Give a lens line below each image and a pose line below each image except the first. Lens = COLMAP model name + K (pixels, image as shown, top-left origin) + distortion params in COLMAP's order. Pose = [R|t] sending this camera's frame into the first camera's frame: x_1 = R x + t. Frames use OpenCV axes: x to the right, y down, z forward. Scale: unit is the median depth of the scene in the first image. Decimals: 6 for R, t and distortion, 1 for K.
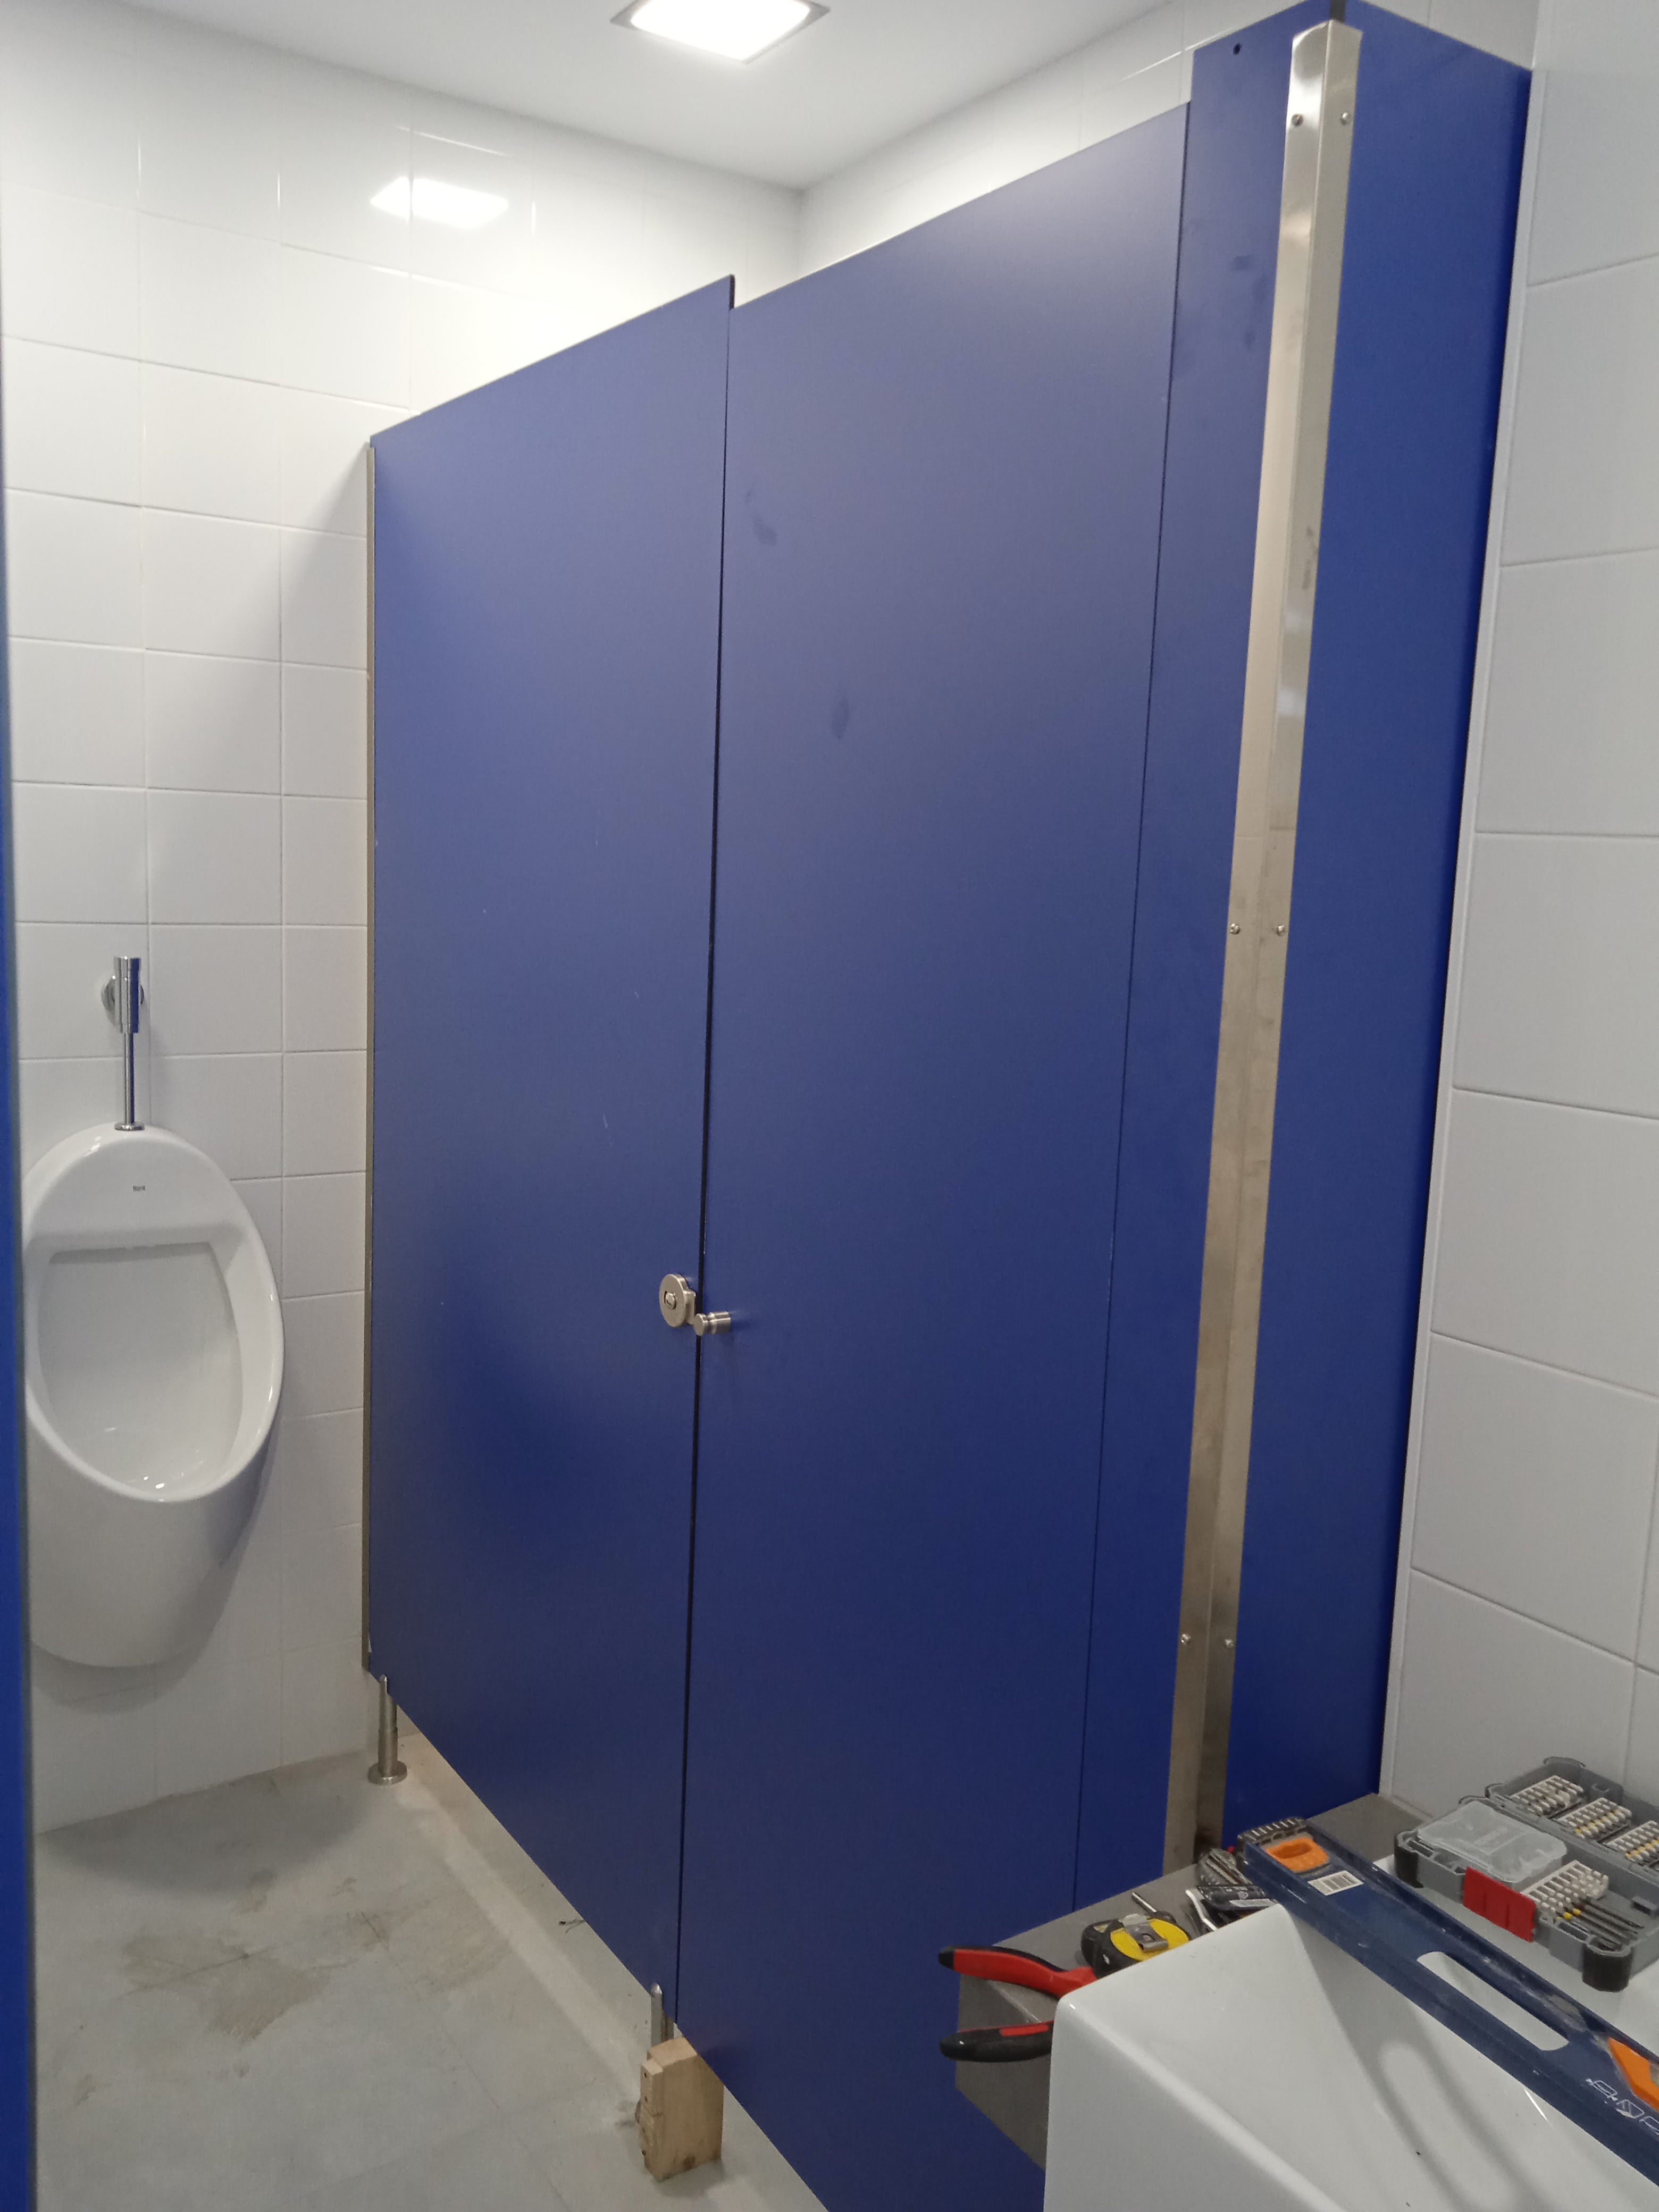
lens RADIAL K [[1849.5, 0, 829.5], [0, 1849.5, 1106.0], [0, 0, 1]] dist [0.059446, -0.000760]
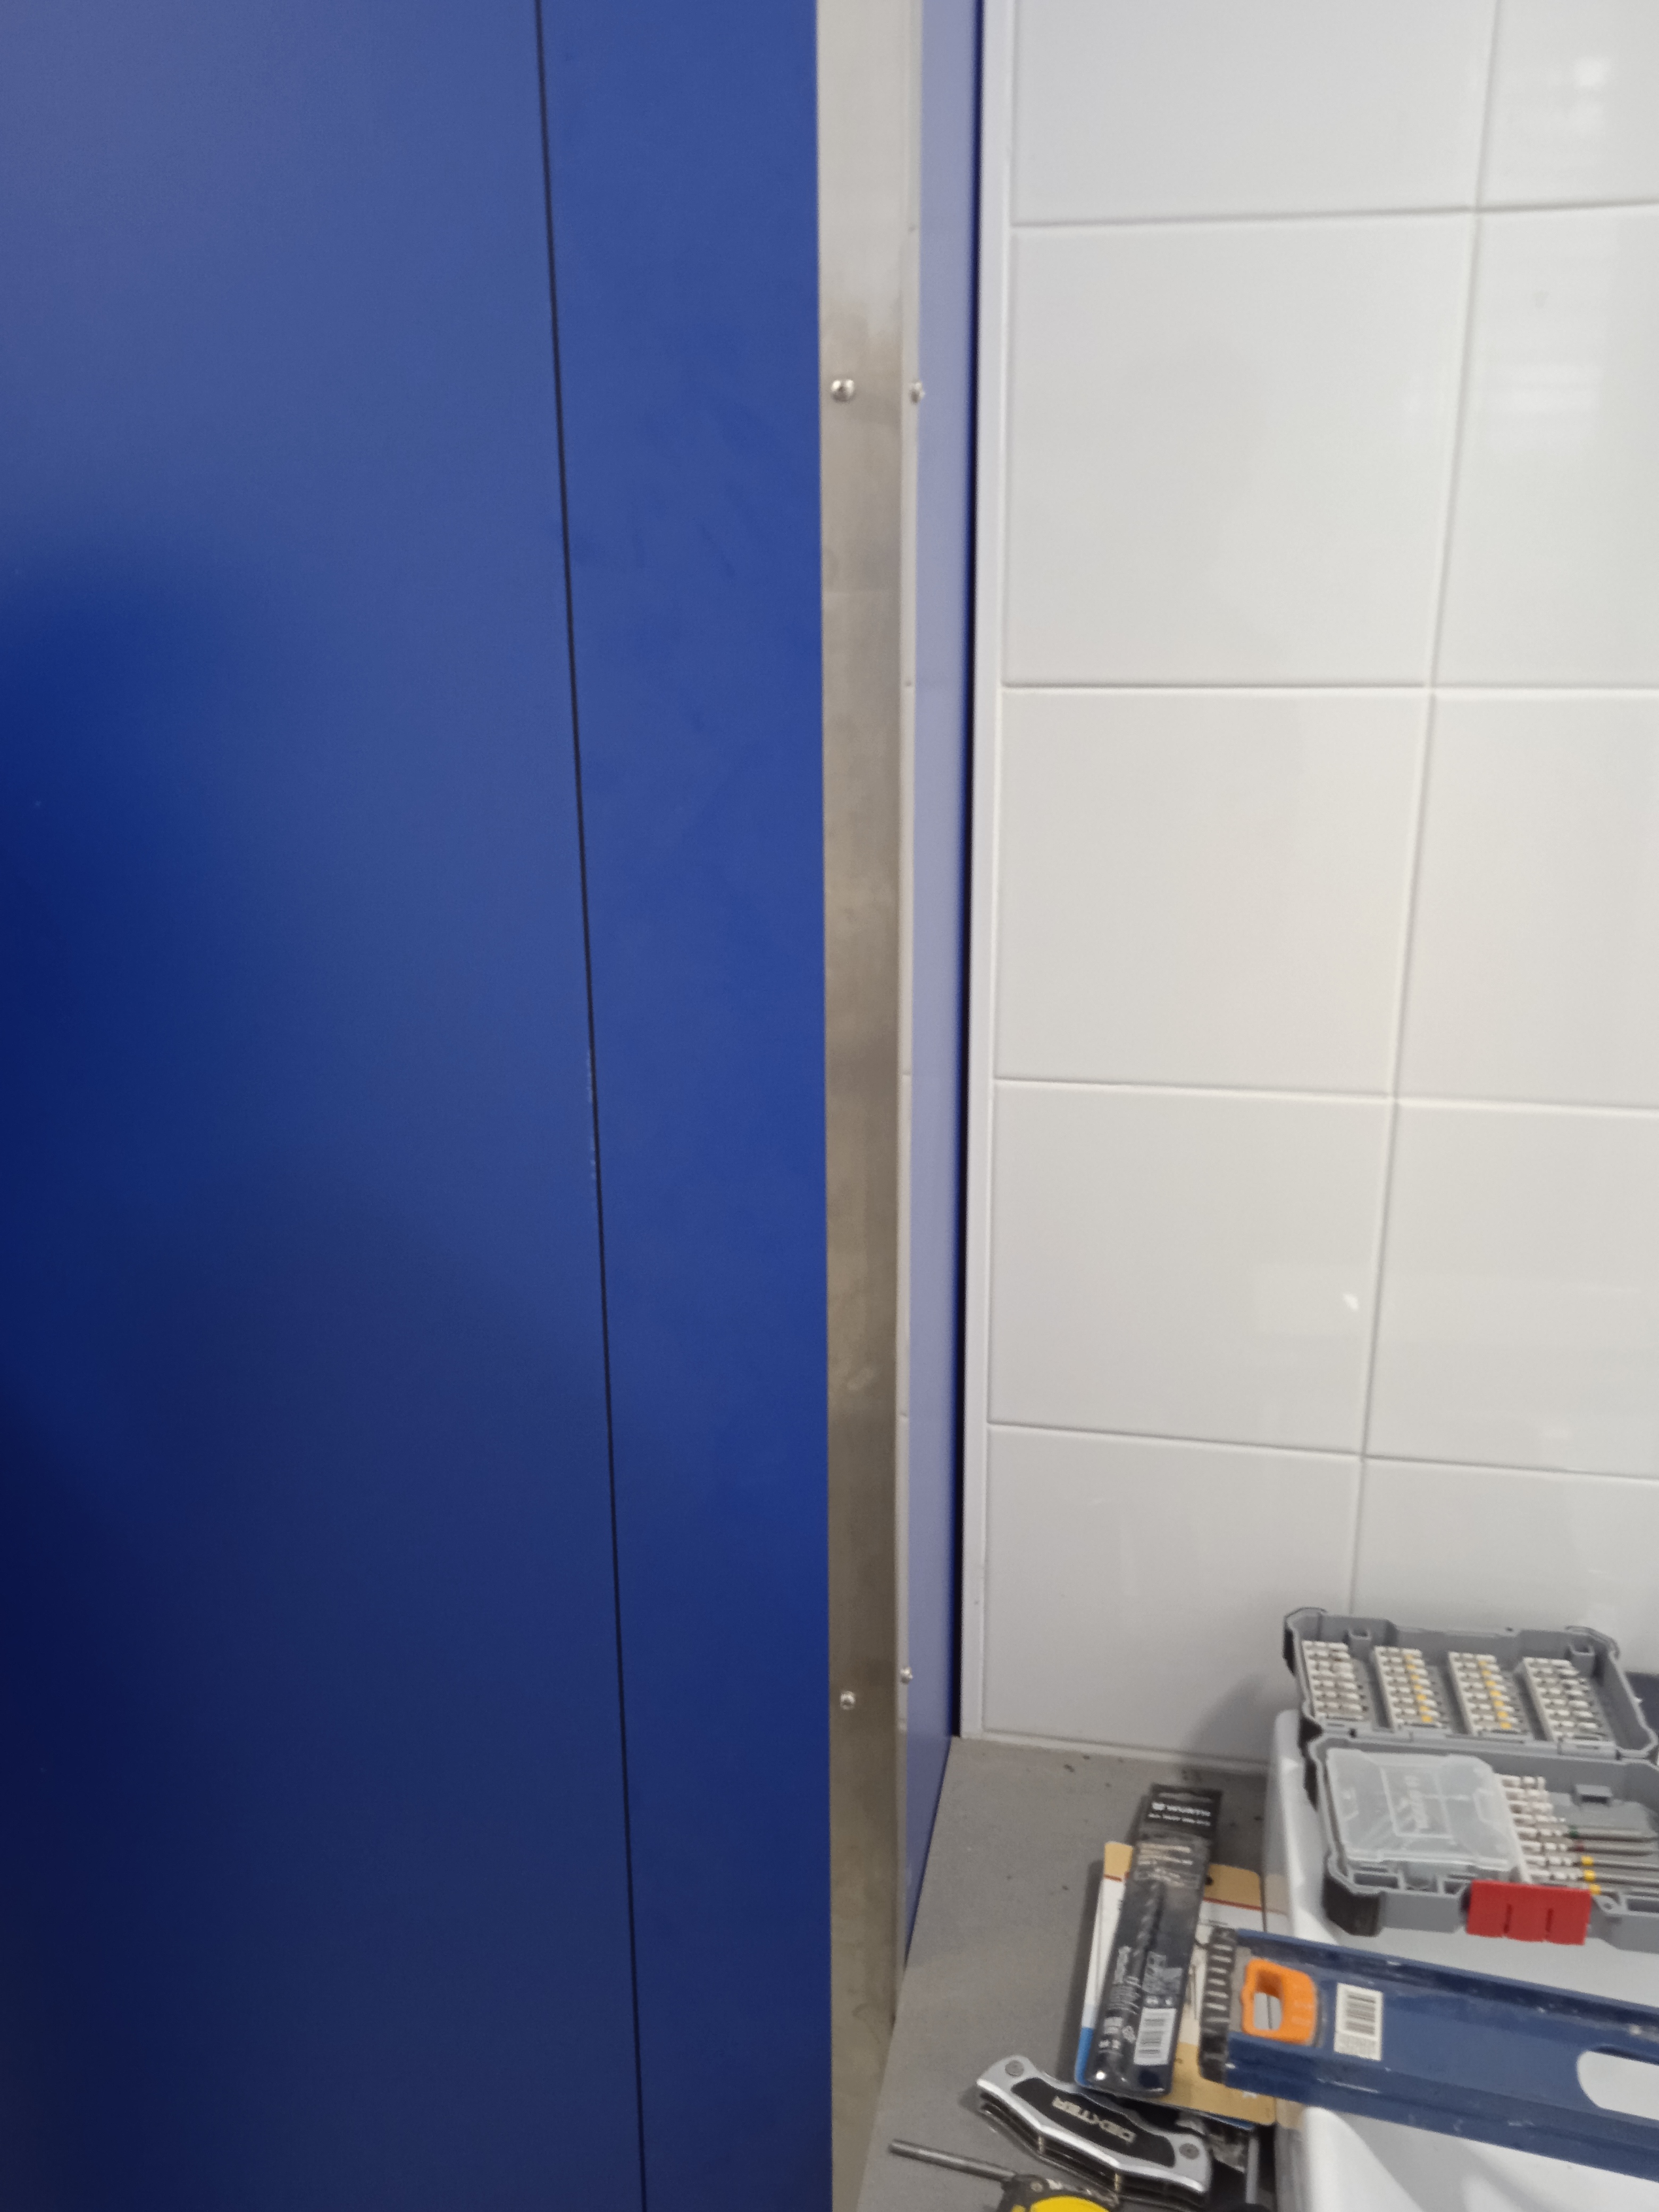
lens RADIAL K [[1849.5, 0, 829.5], [0, 1849.5, 1106.0], [0, 0, 1]] dist [0.059446, -0.000760]
pose [[0.698893, -0.262809, 0.665191, -0.156998], [0.135265, 0.961828, 0.237889, -0.031940], [-0.702319, -0.076282, 0.707763, 0.636717]]
